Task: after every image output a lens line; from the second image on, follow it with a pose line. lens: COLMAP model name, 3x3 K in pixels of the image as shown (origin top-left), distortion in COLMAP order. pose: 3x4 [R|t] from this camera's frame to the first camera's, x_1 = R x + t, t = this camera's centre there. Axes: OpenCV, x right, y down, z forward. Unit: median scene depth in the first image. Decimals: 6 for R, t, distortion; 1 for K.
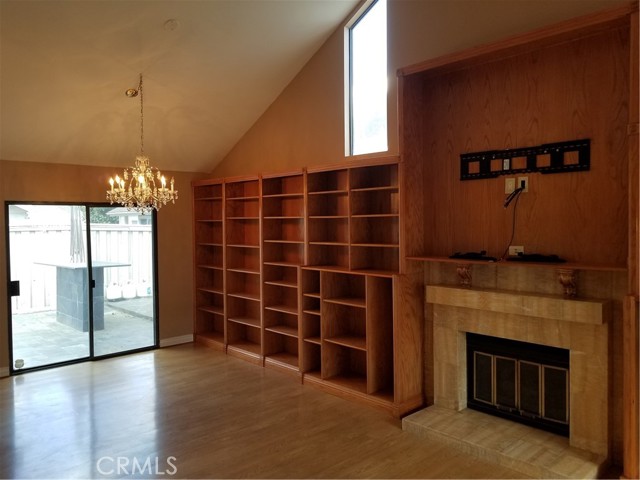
lens RADIAL K [[495.1, 0, 323.5], [0, 495.1, 242.7], [0, 0, 1]] dist [-0.001394, -0.011096]
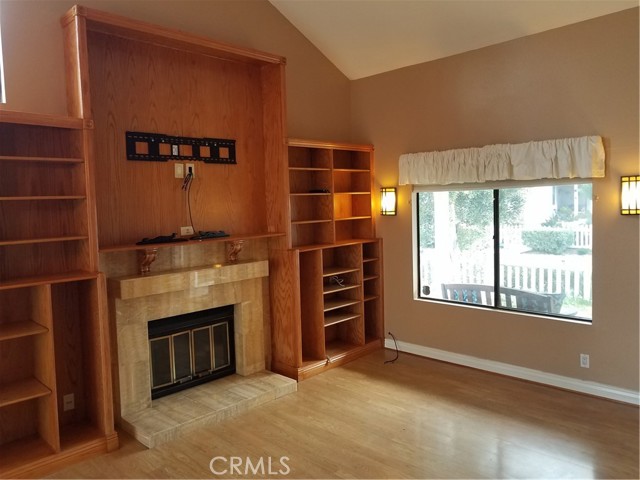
lens RADIAL K [[495.1, 0, 321.7], [0, 495.1, 234.6], [0, 0, 1]] dist [-0.001394, -0.011096]
pose [[-0.040658, -0.058418, 0.997464, -0.787731], [0.066227, 0.995937, 0.061028, -0.025058], [-0.996976, 0.068540, -0.036624, 0.825756]]
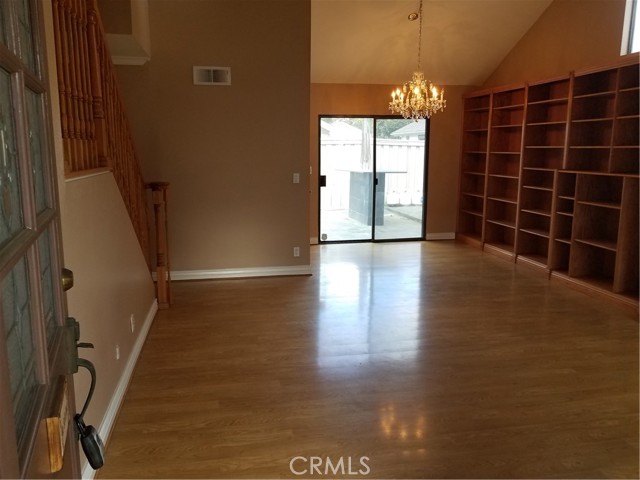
lens RADIAL K [[495.1, 0, 315.2], [0, 495.1, 238.1], [0, 0, 1]] dist [-0.001394, -0.011096]
pose [[0.845730, 0.098206, -0.524497, 0.066011], [-0.022977, 0.988709, 0.148076, 0.038795], [0.533117, -0.113181, 0.838437, -0.133104]]
